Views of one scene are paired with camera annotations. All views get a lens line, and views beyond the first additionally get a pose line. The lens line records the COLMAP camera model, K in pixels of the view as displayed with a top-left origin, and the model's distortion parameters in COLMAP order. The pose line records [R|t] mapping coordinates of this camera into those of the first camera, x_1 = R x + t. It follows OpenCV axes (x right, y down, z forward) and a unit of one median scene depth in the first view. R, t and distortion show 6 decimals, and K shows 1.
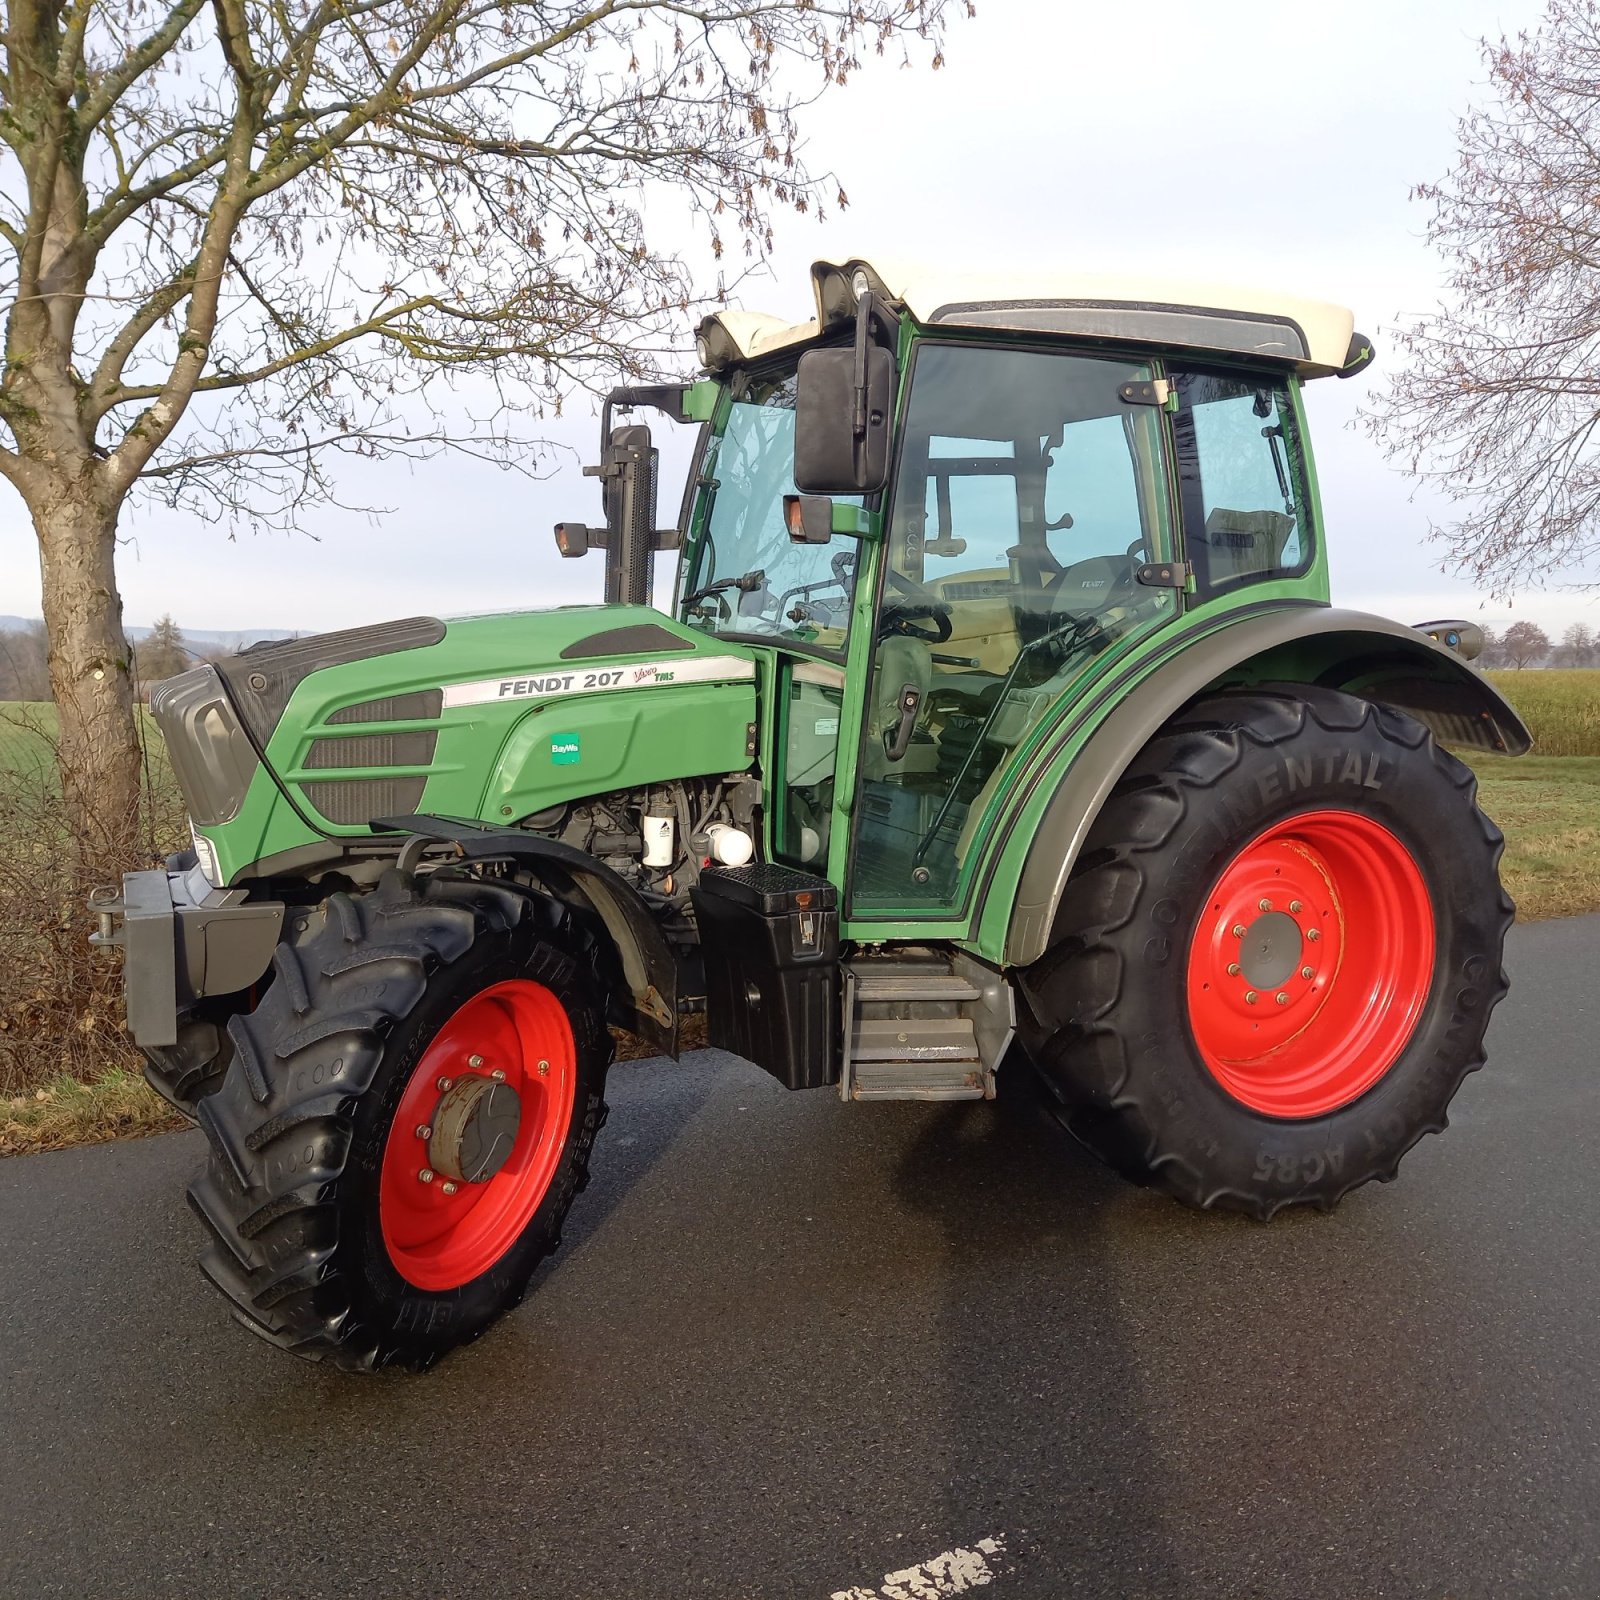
lens RADIAL K [[1546.7, 0, 800.0], [0, 1546.7, 800.0], [0, 0, 1]] dist [0.073629, -0.082003]
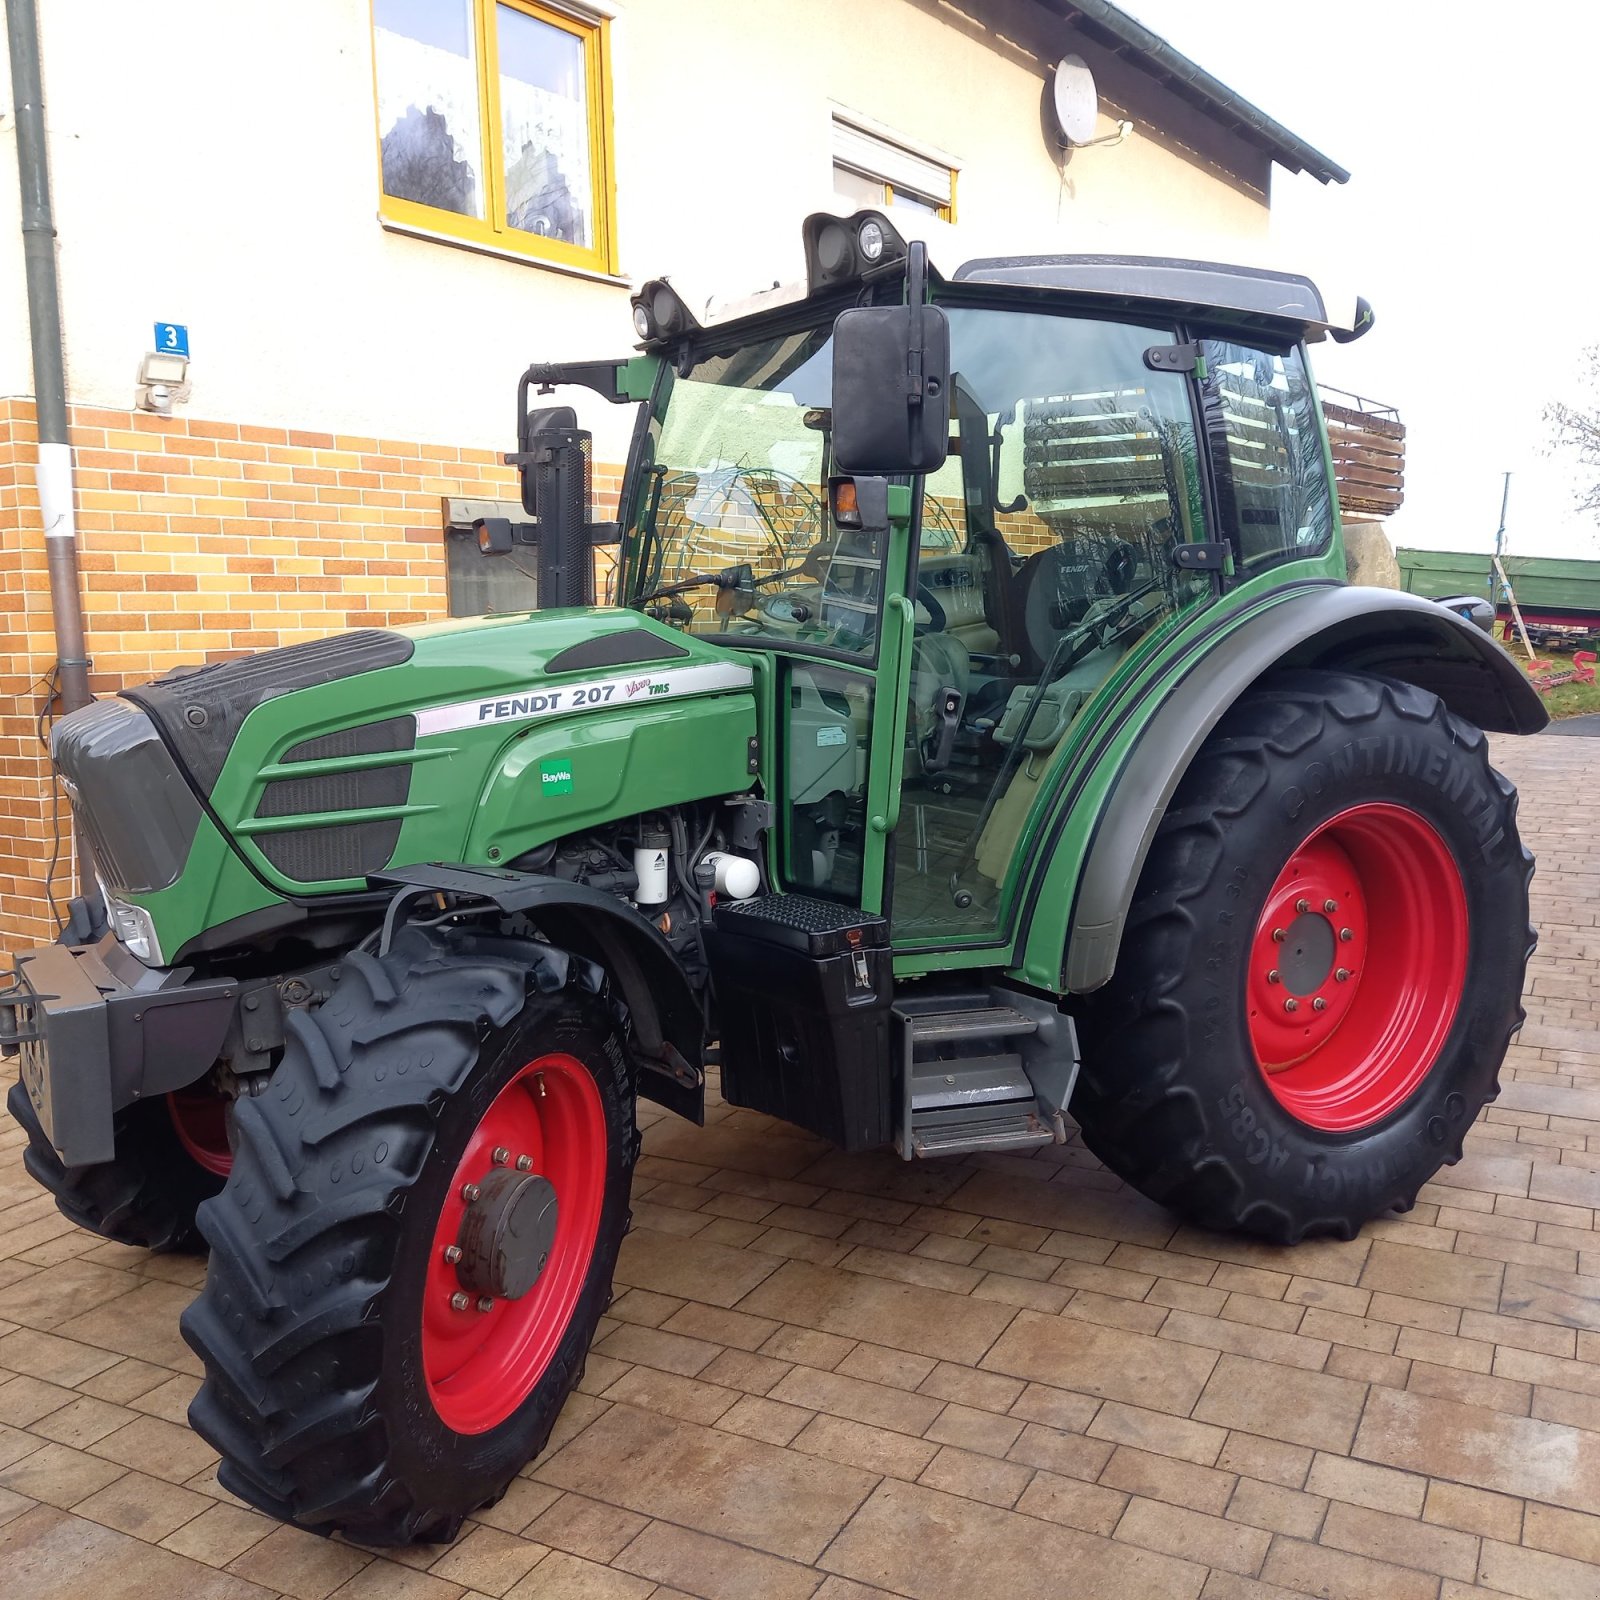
lens RADIAL K [[1546.7, 0, 800.0], [0, 1546.7, 800.0], [0, 0, 1]] dist [0.073629, -0.082003]
pose [[0.988887, -0.050918, 0.139676, -0.134934], [0.050308, 0.998703, 0.007903, -0.019877], [-0.139897, -0.000788, 0.990166, 0.120961]]
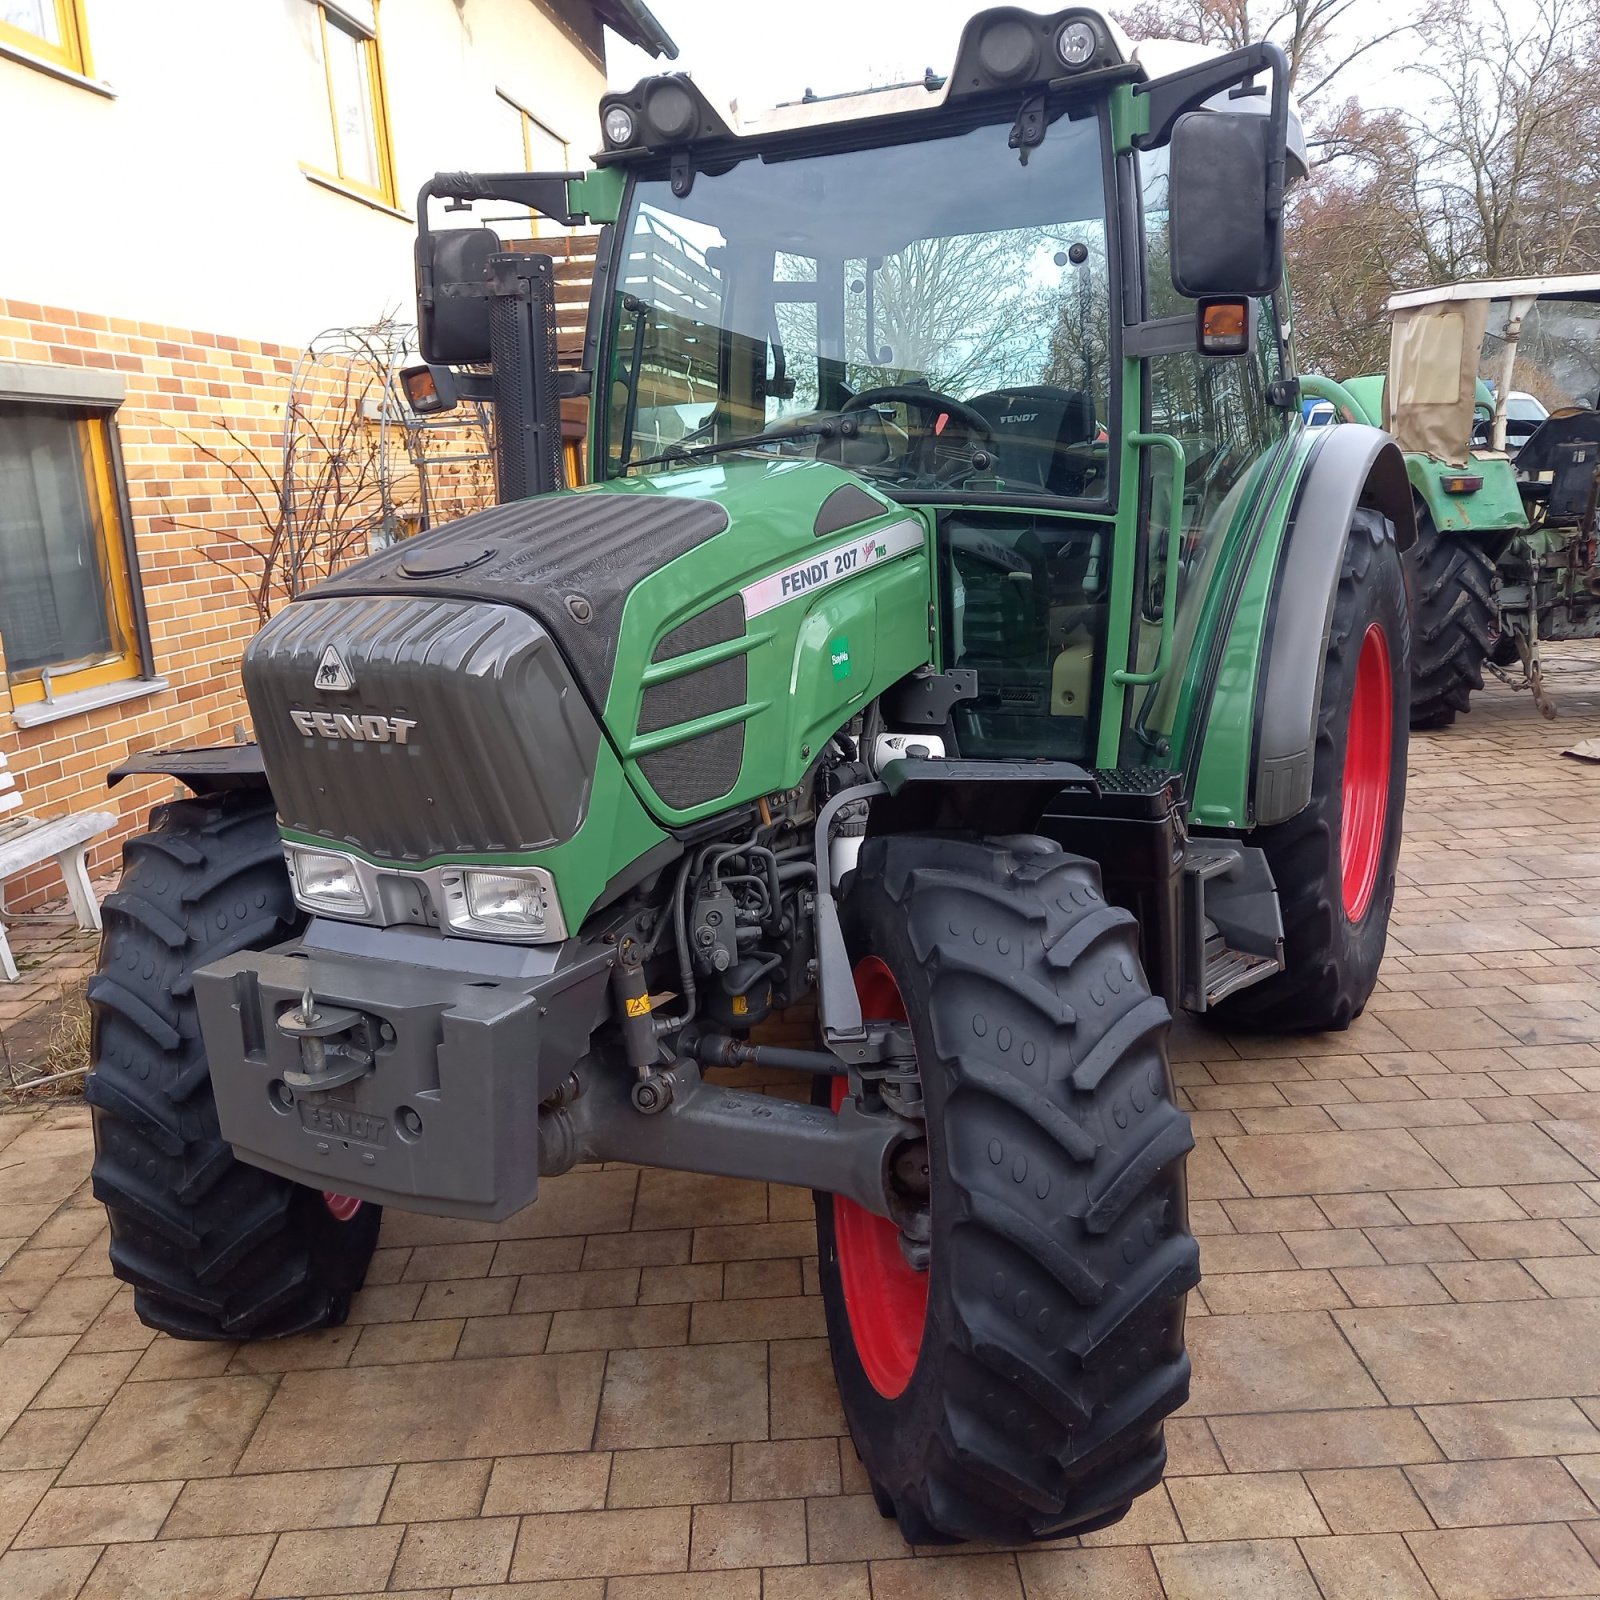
lens RADIAL K [[1546.7, 0, 800.0], [0, 1546.7, 800.0], [0, 0, 1]] dist [0.073629, -0.082003]
pose [[0.790159, -0.185022, 0.584308, -0.598199], [0.138734, 0.982595, 0.123530, -0.059112], [-0.596994, -0.016545, 0.802075, 0.402414]]
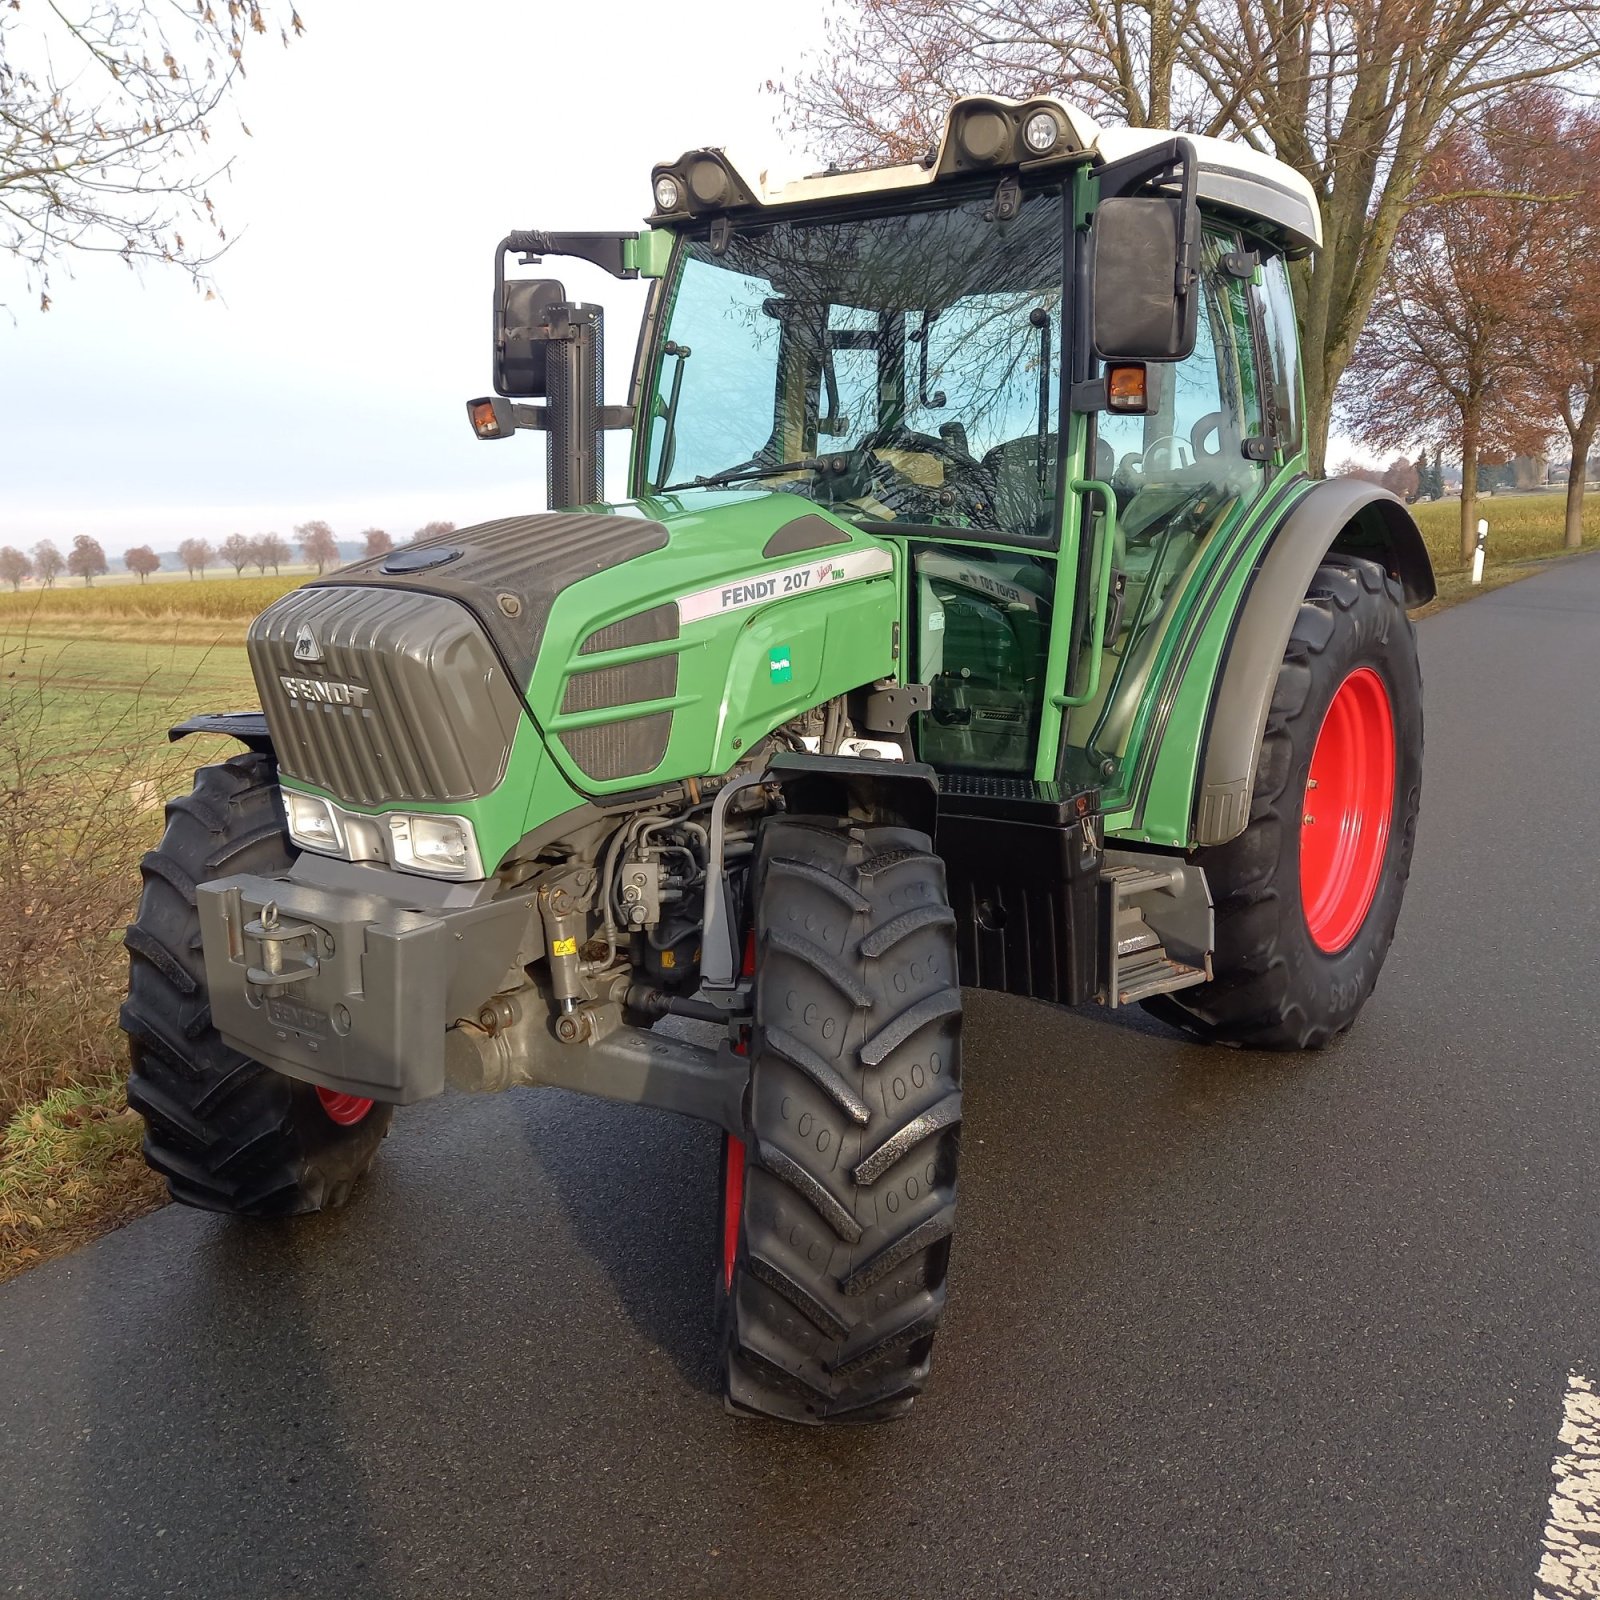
lens RADIAL K [[1546.7, 0, 800.0], [0, 1546.7, 800.0], [0, 0, 1]] dist [0.073629, -0.082003]
pose [[0.867832, -0.119479, 0.482278, -0.546409], [0.086460, 0.992162, 0.090217, -0.034175], [-0.489277, -0.036596, 0.871360, 0.244100]]
